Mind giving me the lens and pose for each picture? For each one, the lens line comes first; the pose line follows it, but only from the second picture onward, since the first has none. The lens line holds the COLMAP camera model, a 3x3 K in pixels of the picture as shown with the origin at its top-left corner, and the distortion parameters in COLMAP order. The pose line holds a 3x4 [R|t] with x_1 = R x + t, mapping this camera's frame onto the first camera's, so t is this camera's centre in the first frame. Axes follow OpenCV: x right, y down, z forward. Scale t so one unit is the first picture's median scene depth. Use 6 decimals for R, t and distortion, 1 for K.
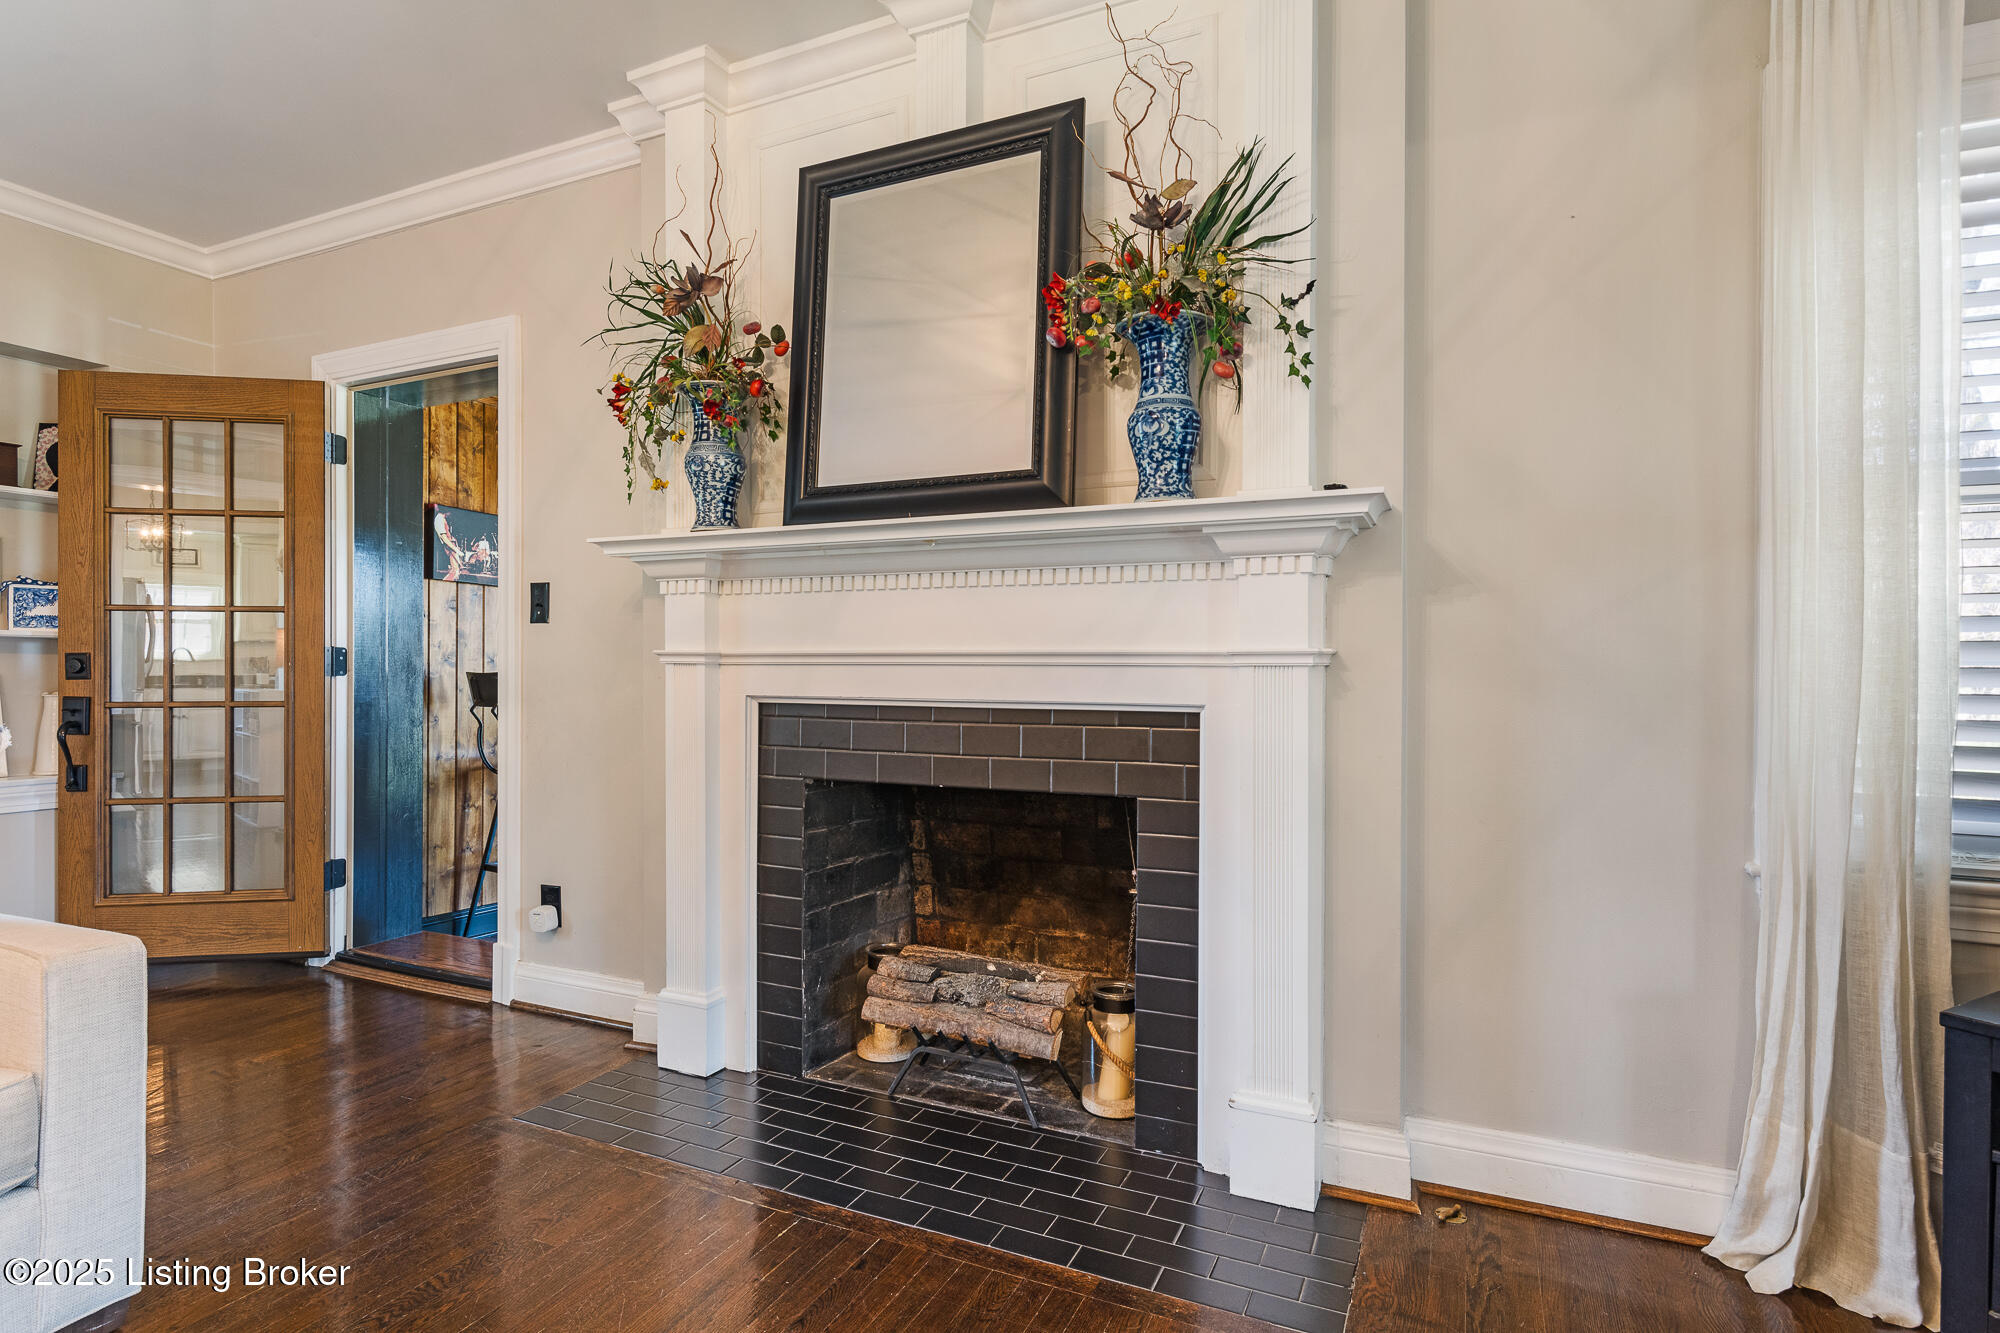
lens RADIAL K [[1012.2, 0, 992.4], [0, 1012.2, 673.7], [0, 0, 1]] dist [-0.005755, 0.000135]
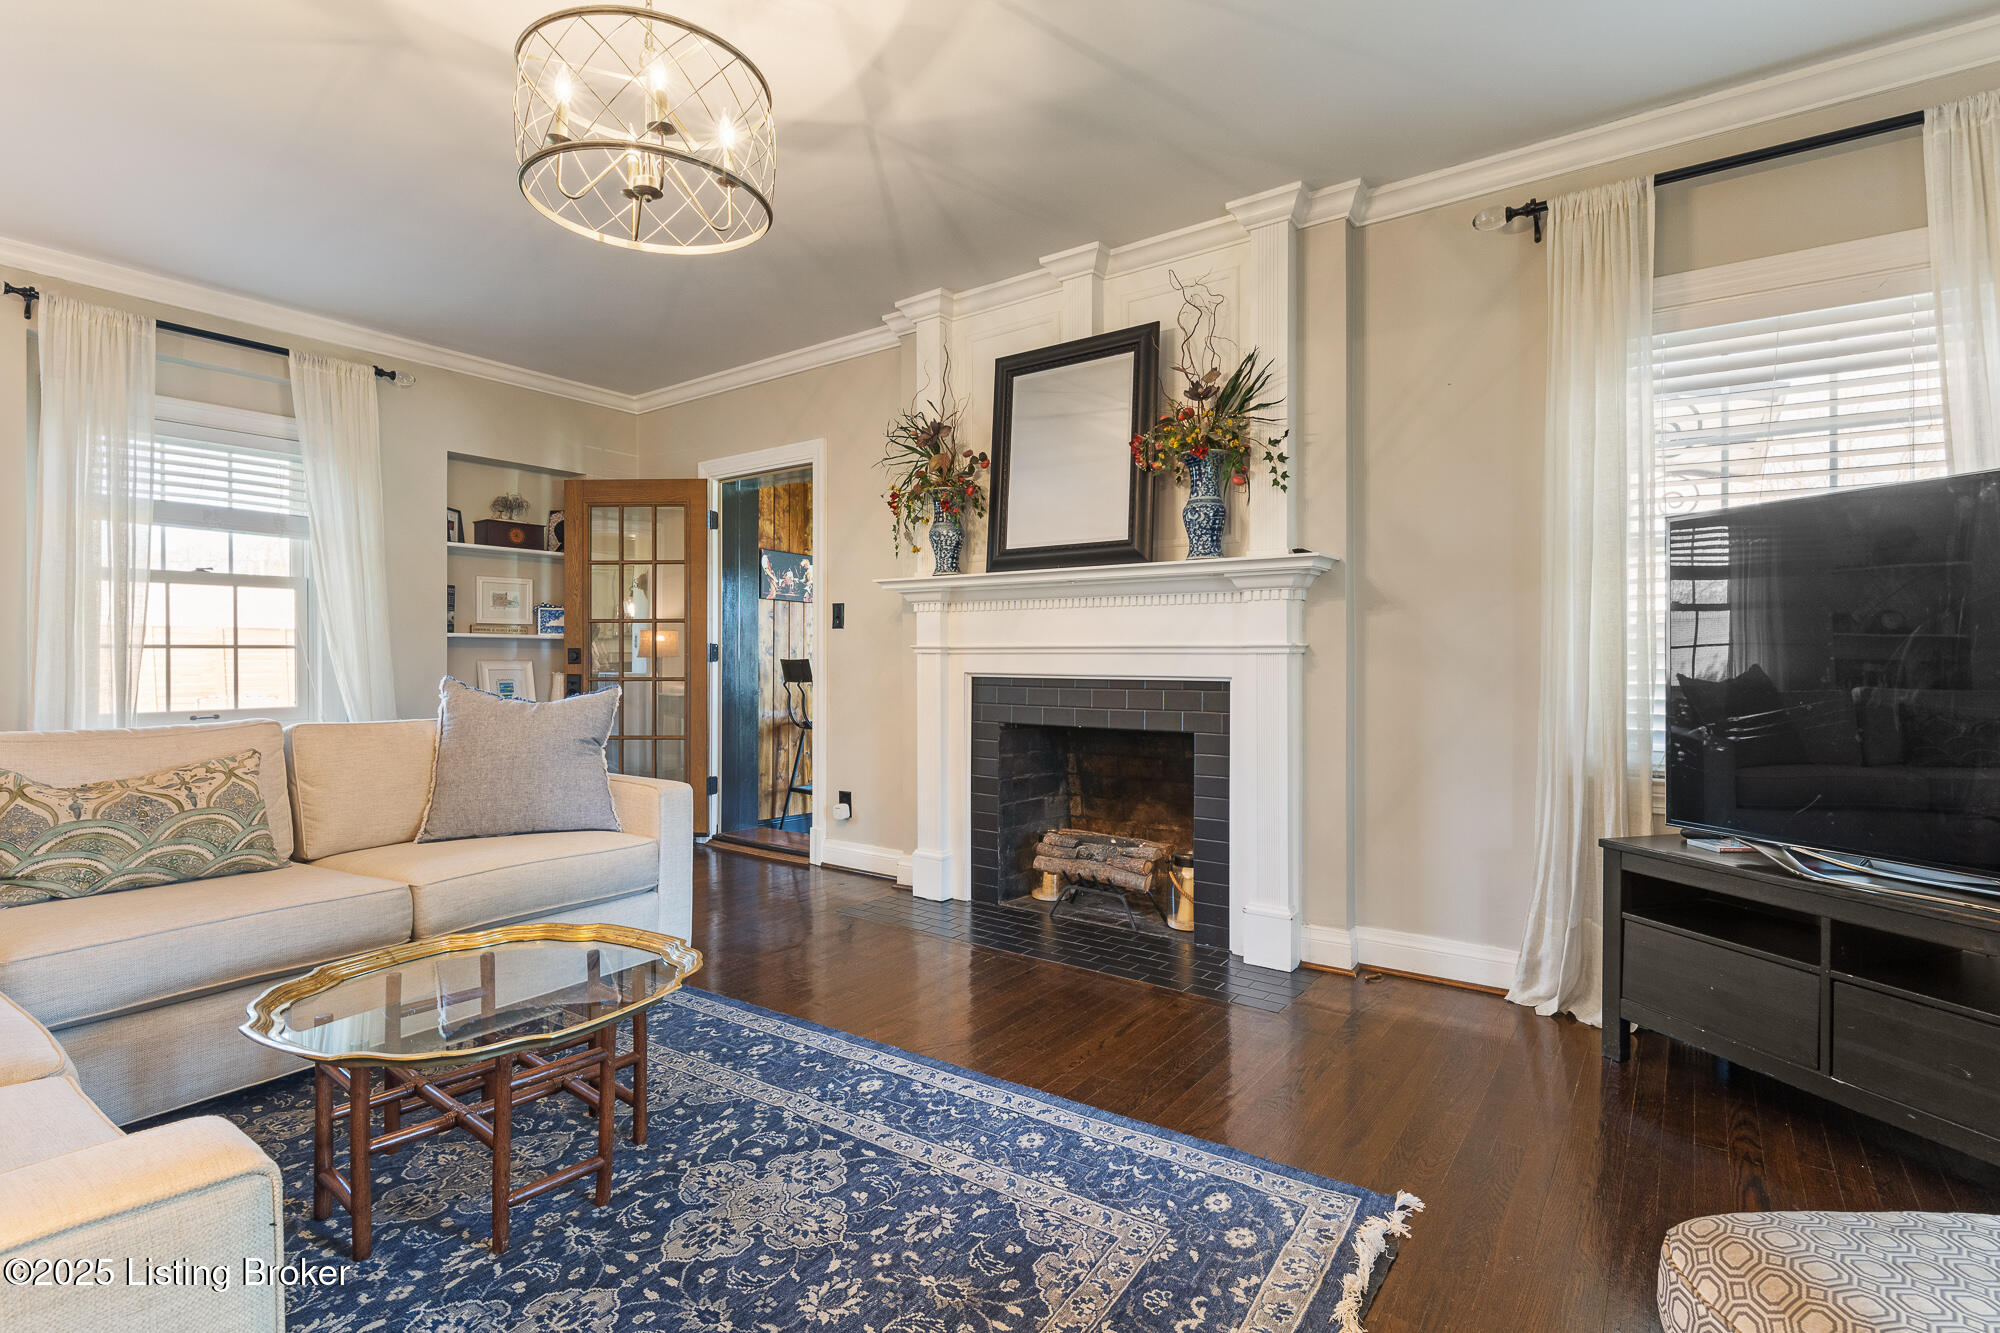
lens RADIAL K [[944.8, 0, 984.2], [0, 944.8, 656.5], [0, 0, 1]] dist [-0.001595, 0.001996]
pose [[0.978779, -0.002587, -0.204901, 0.109085], [0.001526, 0.999985, -0.005339, 0.003478], [0.204912, 0.004913, 0.978768, -0.527644]]
